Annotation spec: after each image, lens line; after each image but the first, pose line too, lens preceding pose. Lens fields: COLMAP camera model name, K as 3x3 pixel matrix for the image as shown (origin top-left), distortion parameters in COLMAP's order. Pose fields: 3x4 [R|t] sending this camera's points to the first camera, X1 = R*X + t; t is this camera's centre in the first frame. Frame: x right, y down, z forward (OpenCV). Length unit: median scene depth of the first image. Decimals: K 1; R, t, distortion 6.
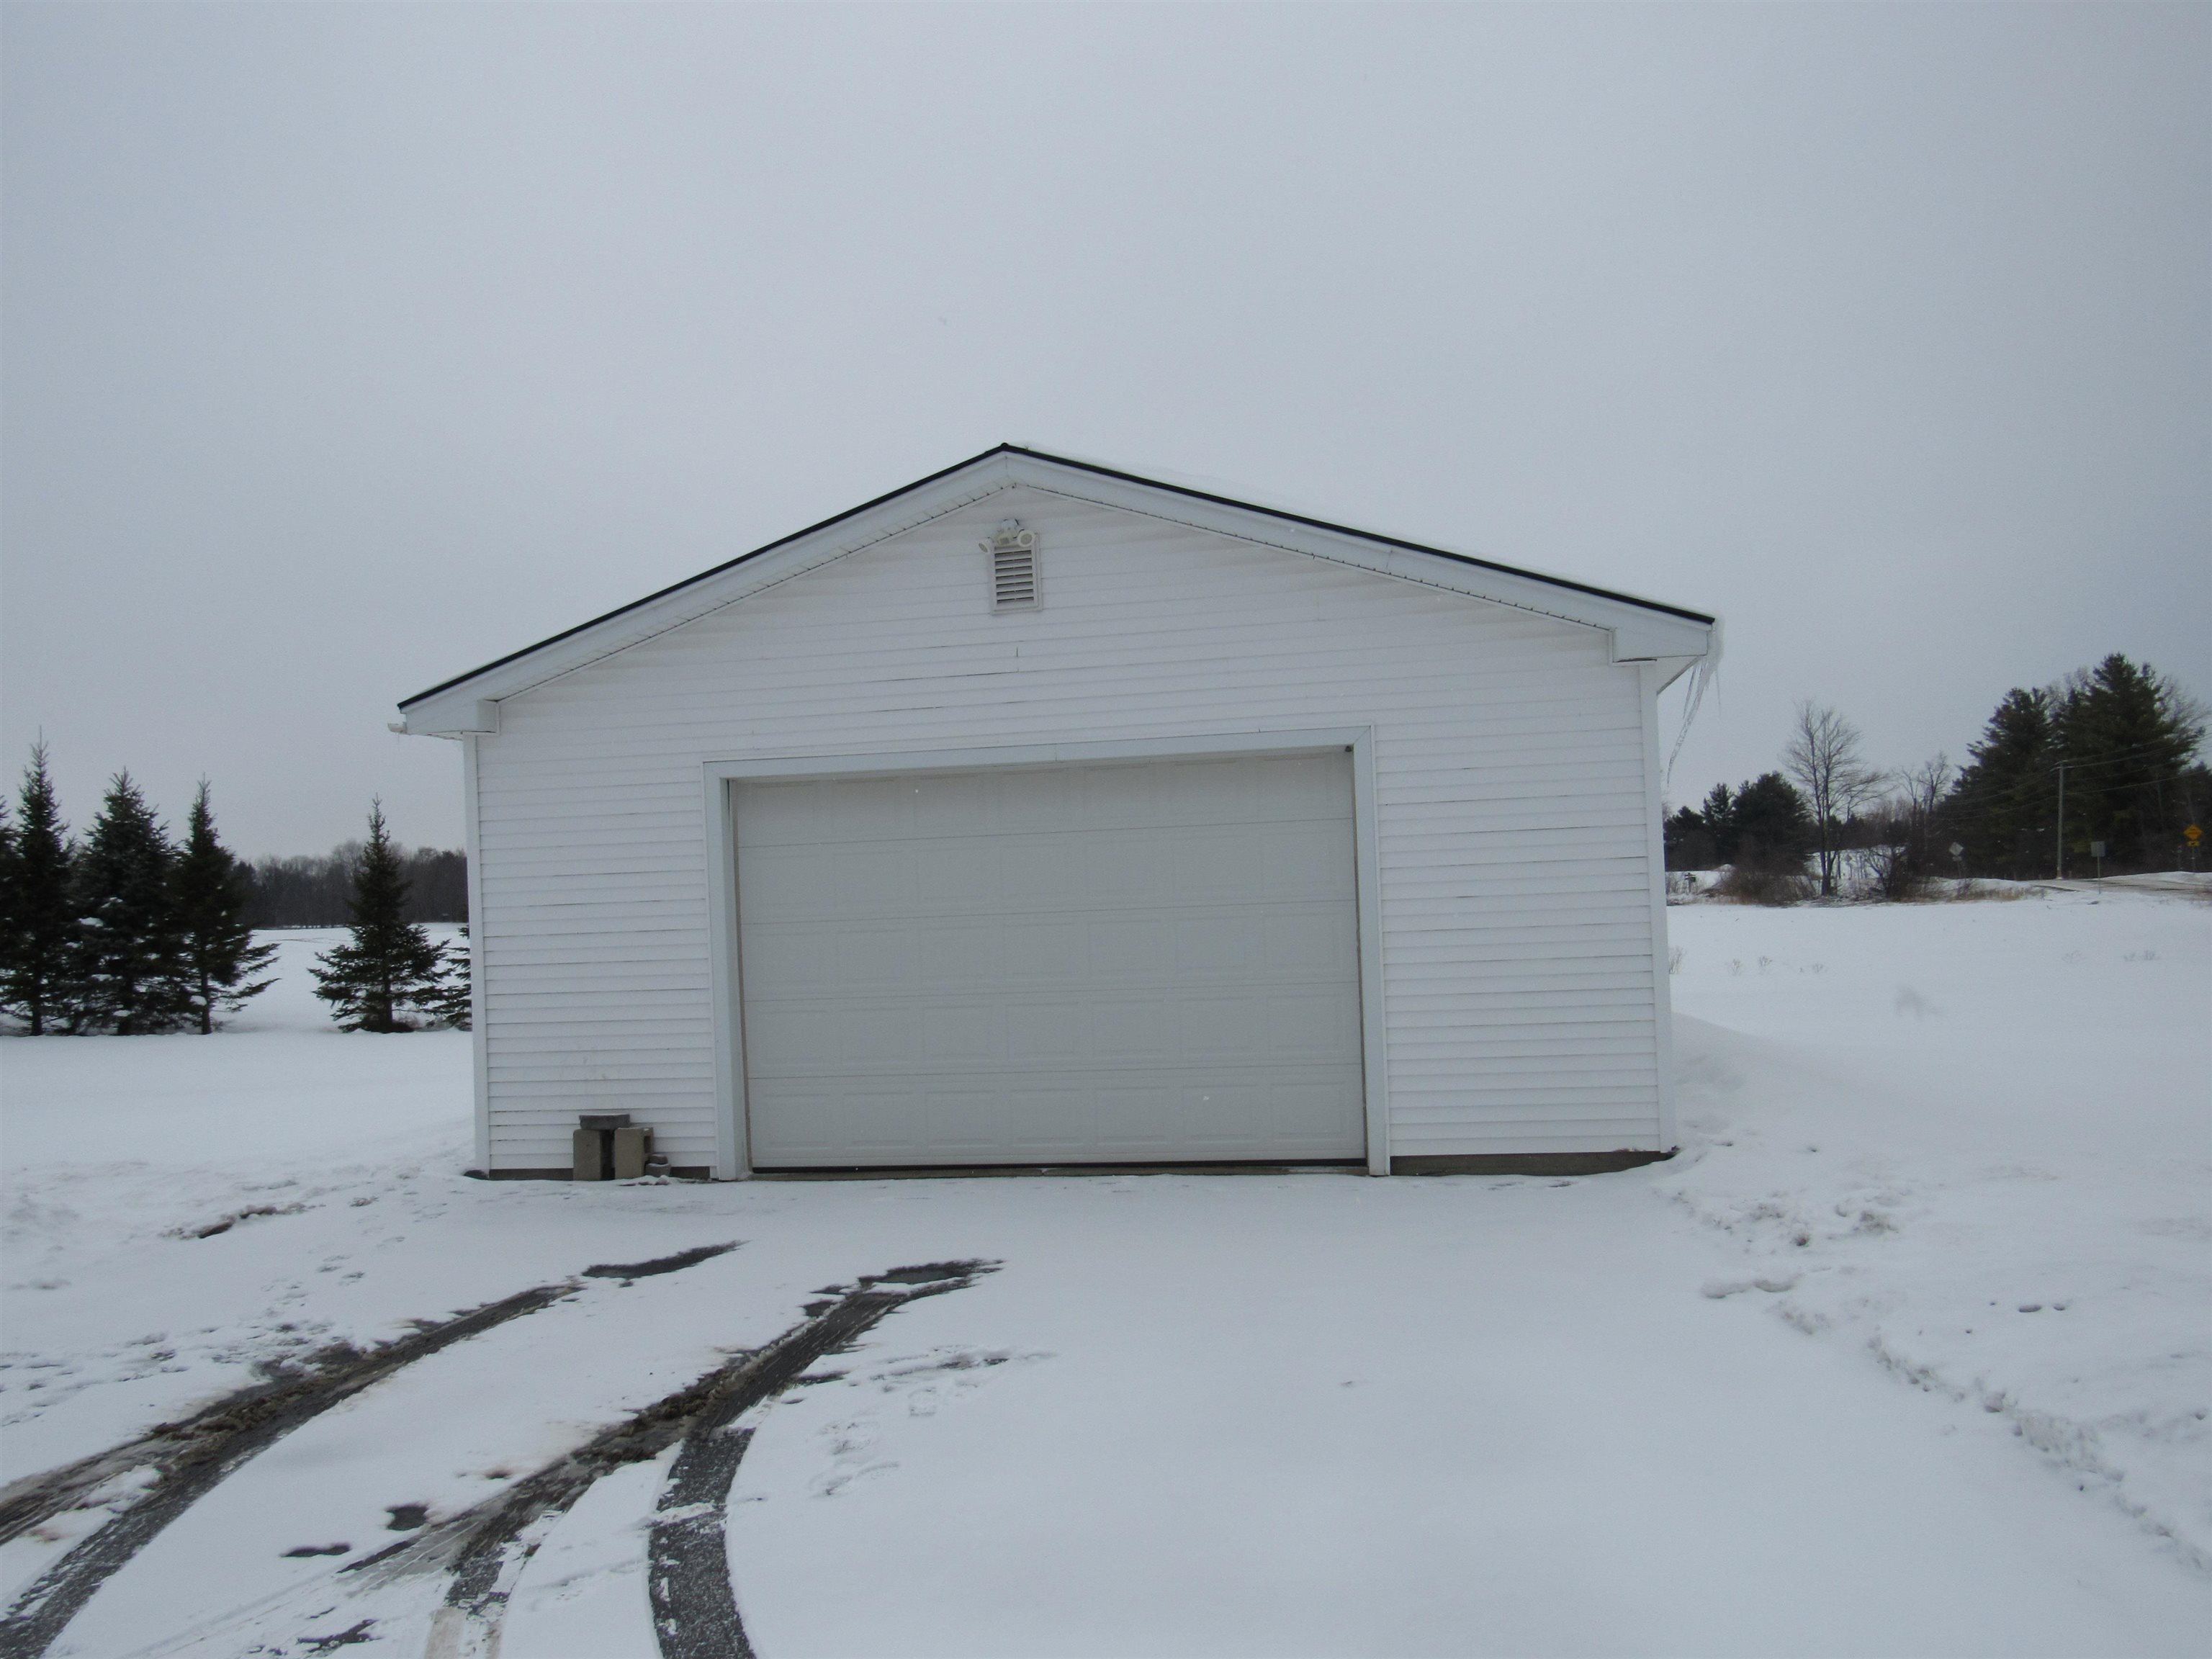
lens RADIAL K [[1910.2, 0, 1106.4], [0, 1910.2, 829.5], [0, 0, 1]] dist [-0.012400, -0.007572]
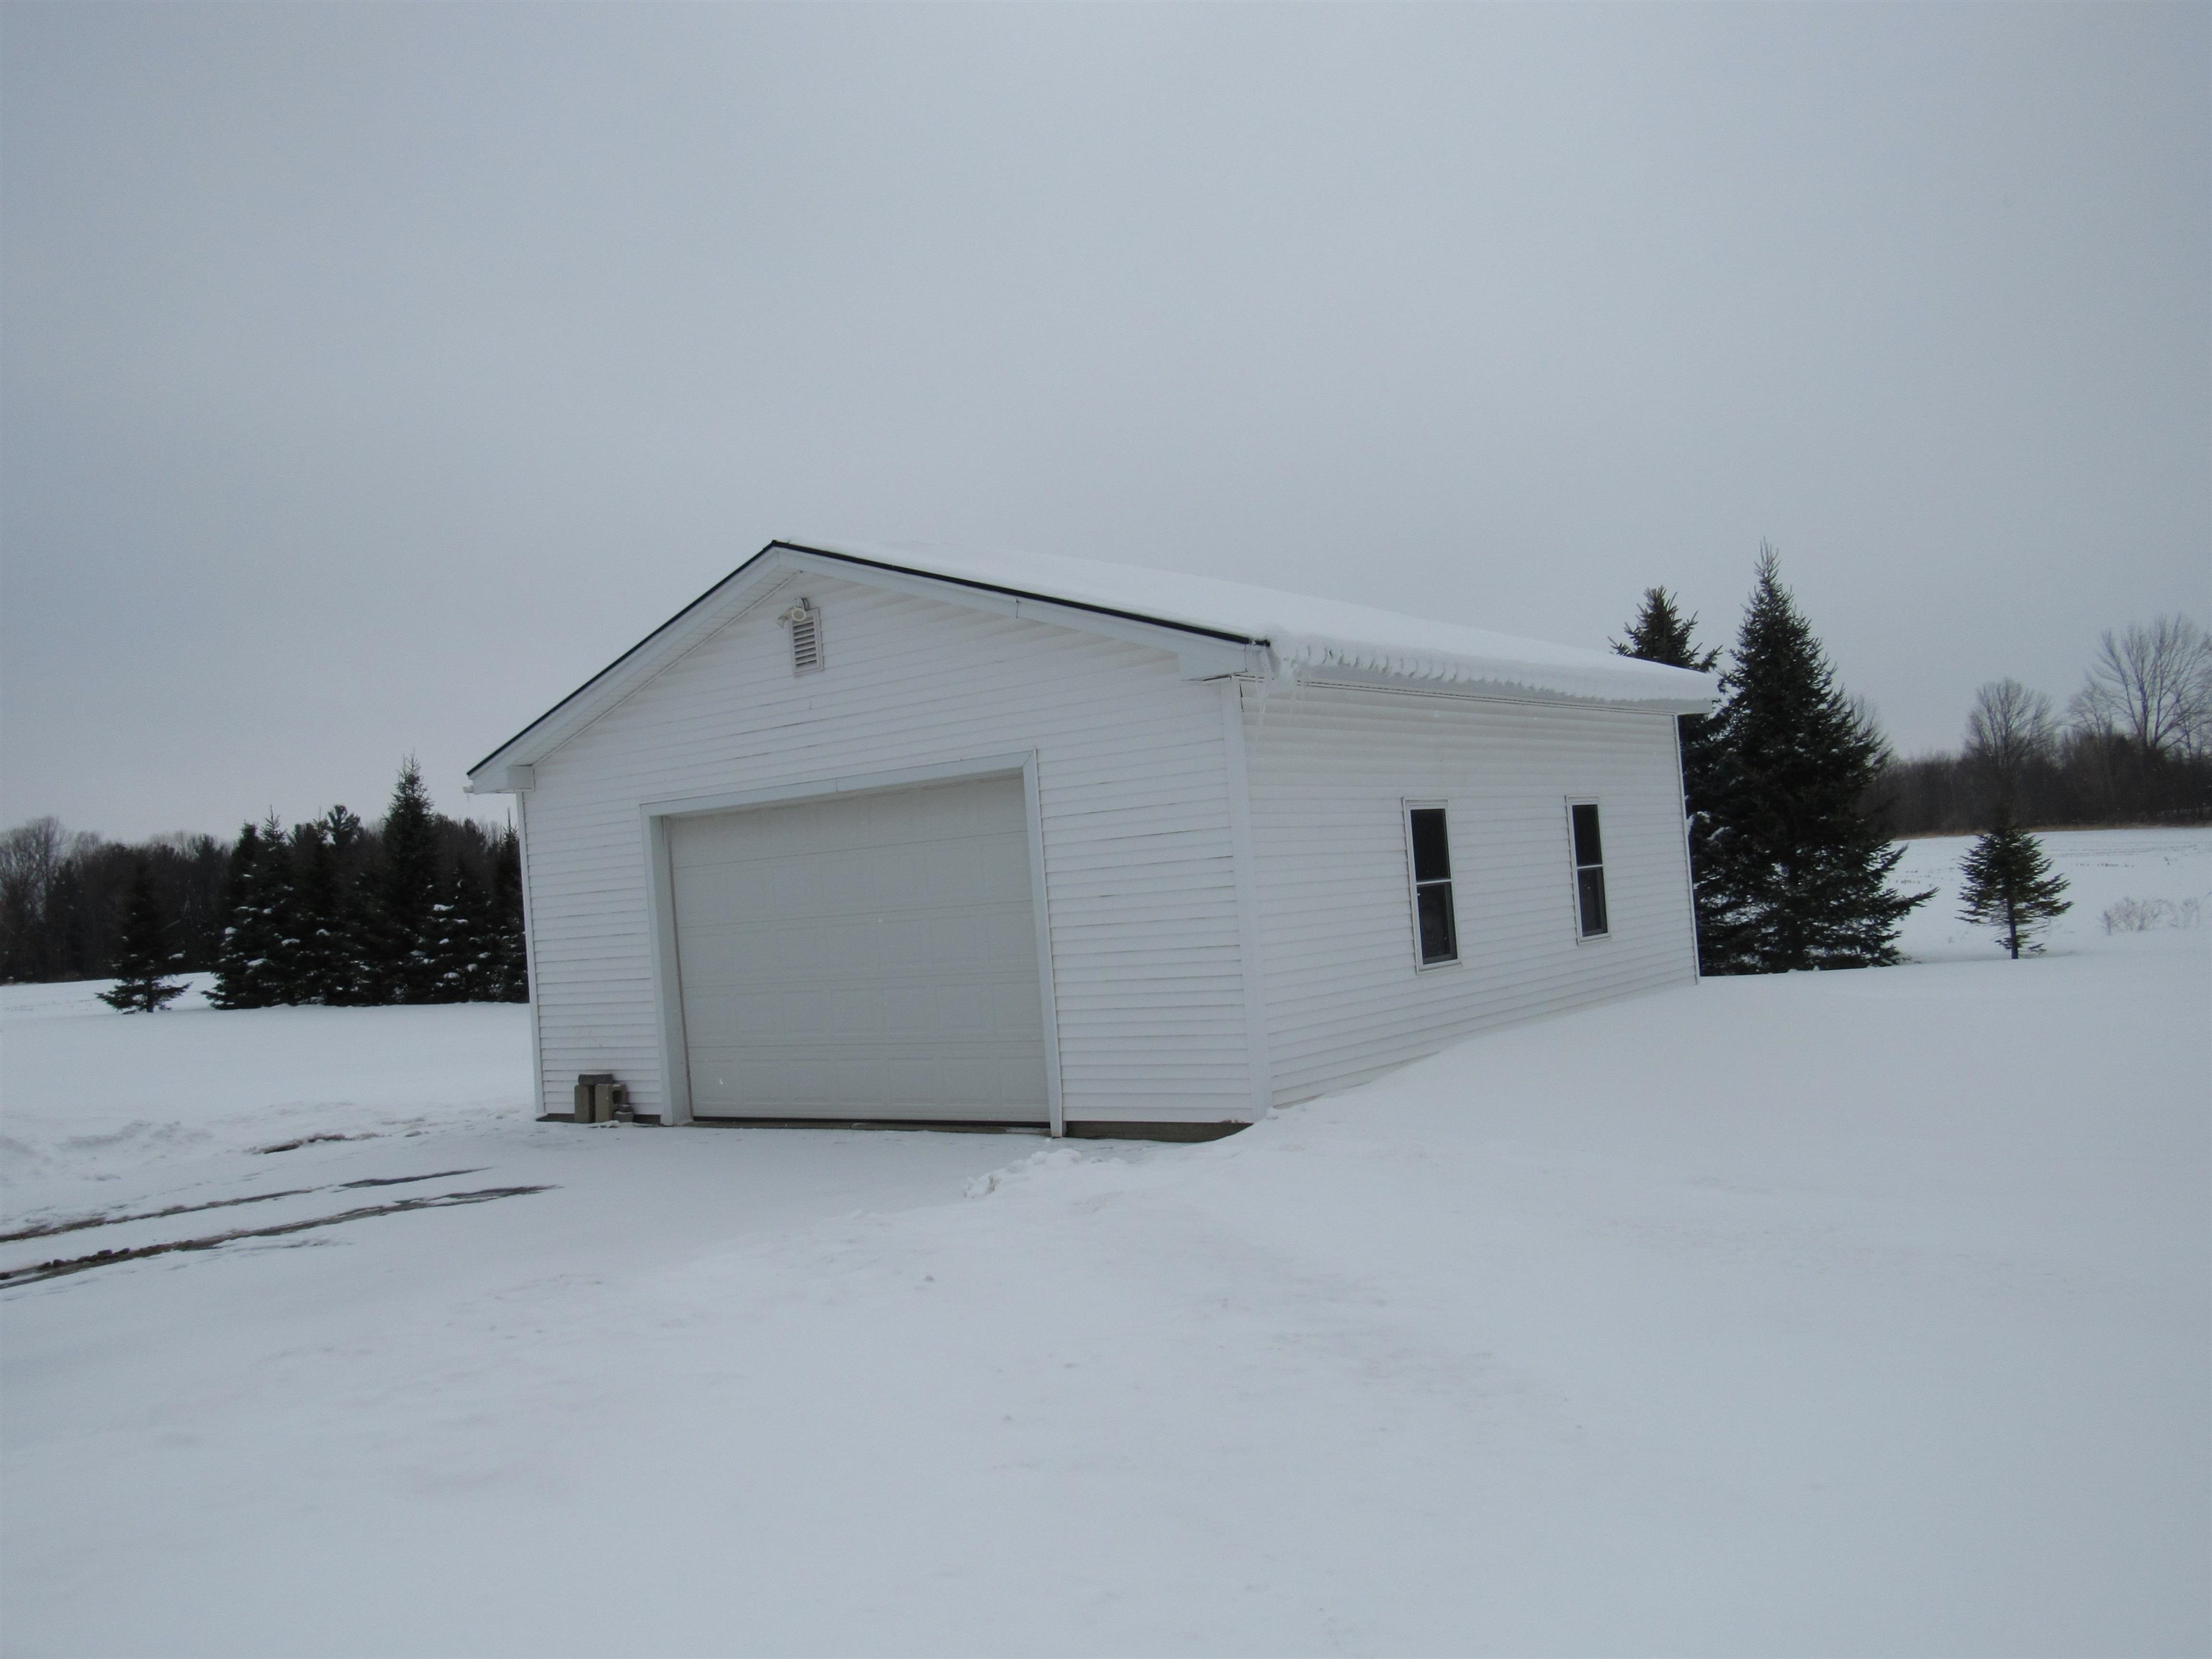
lens RADIAL K [[1910.2, 0, 1101.7], [0, 1910.2, 828.3], [0, 0, 1]] dist [-0.012400, -0.007572]
pose [[0.889971, -0.042795, -0.454004, 0.671075], [0.054278, 0.998450, 0.012285, -0.018408], [0.452775, -0.035576, 0.890915, -0.015867]]
